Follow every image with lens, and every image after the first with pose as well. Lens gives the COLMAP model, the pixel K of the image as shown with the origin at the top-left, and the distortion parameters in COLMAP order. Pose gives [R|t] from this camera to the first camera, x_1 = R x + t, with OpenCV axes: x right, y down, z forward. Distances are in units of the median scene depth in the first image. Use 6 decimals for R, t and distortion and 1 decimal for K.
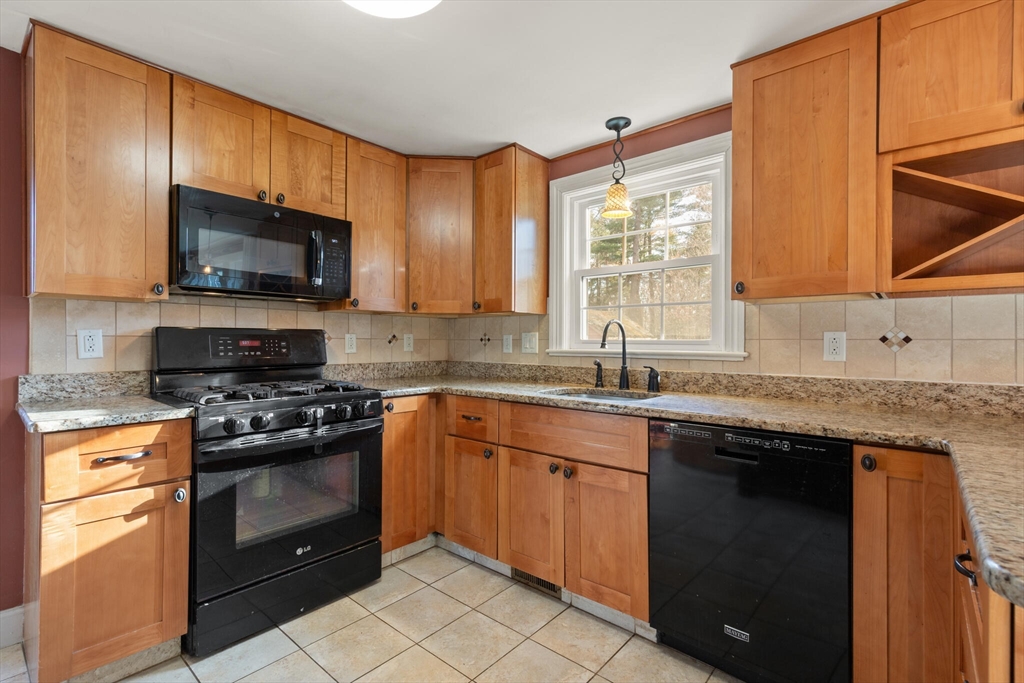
lens RADIAL K [[473.6, 0, 513.7], [0, 473.6, 339.4], [0, 0, 1]] dist [0.008087, -0.000925]
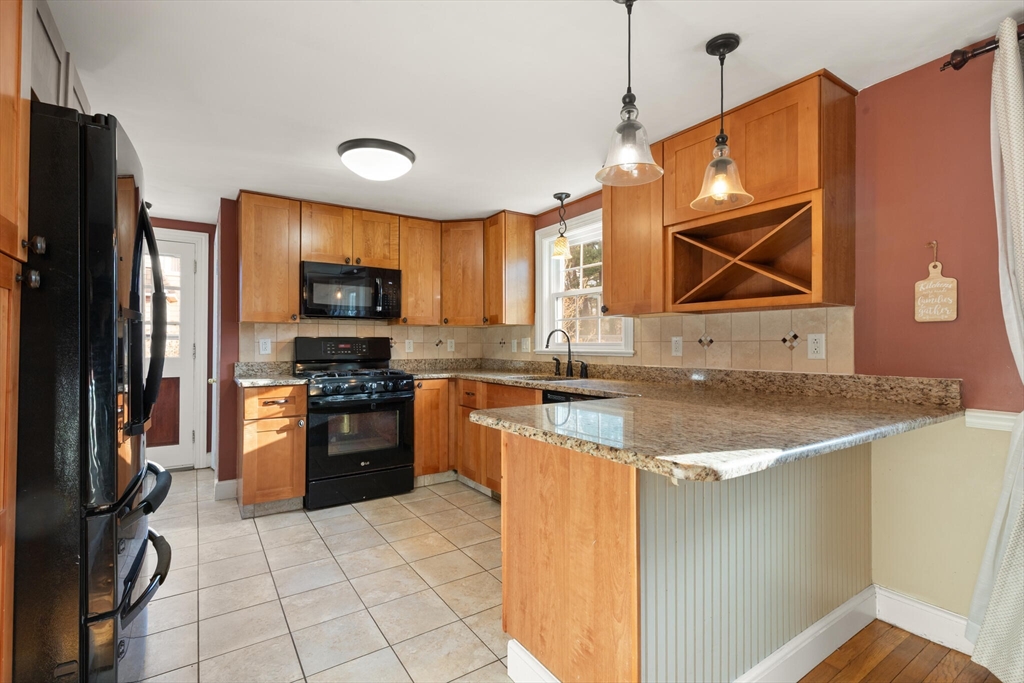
lens RADIAL K [[473.6, 0, 513.7], [0, 473.6, 339.4], [0, 0, 1]] dist [0.008087, -0.000925]
pose [[0.963649, -0.007431, -0.267069, 0.486107], [0.005297, 0.999948, -0.008712, 0.002838], [0.267120, 0.006981, 0.963638, -0.474253]]
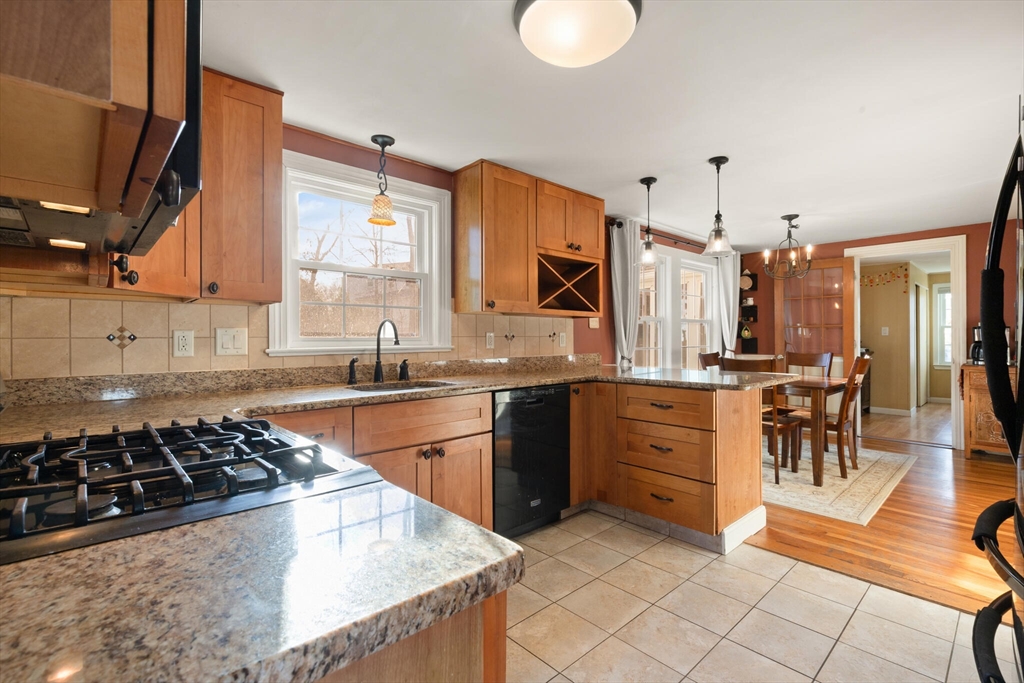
lens RADIAL K [[467.6, 0, 521.4], [0, 467.6, 337.2], [0, 0, 1]] dist [0.011014, -0.000449]
pose [[0.099944, -0.003948, 0.994985, -0.865882], [-0.000344, 0.999992, 0.004002, -0.003838], [-0.994993, -0.000742, 0.099941, 0.598168]]
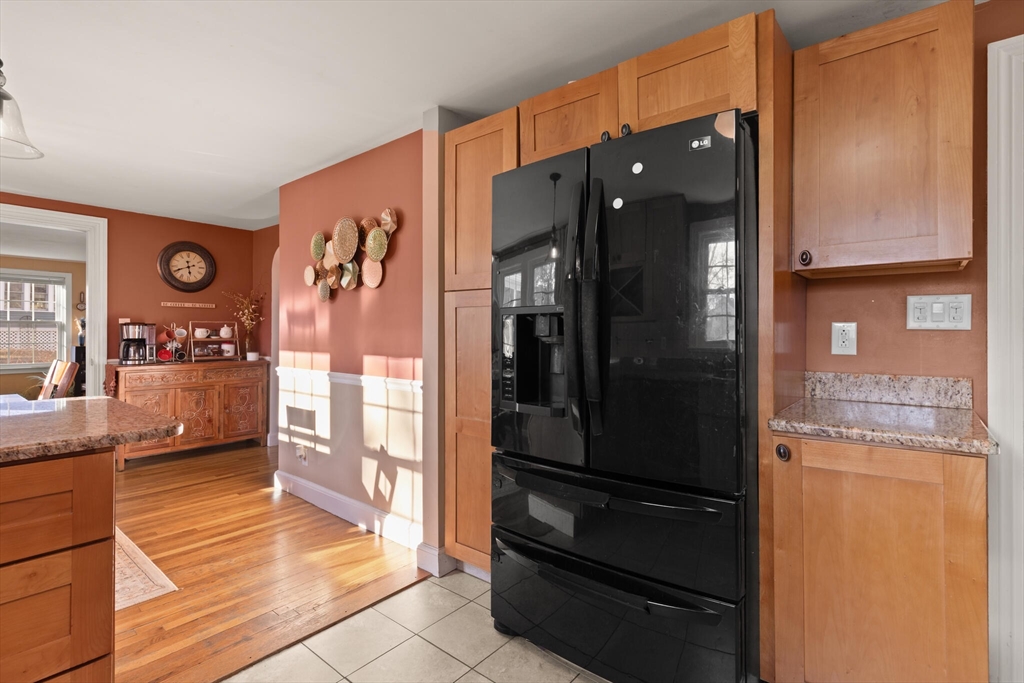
lens RADIAL K [[488.2, 0, 512.2], [0, 488.2, 336.4], [0, 0, 1]] dist [0.001924, 0.000026]
pose [[-0.999913, -0.003816, -0.012589, -0.156702], [-0.003825, 0.999992, 0.000683, 0.003630], [0.012586, 0.000731, -0.999921, 0.783890]]
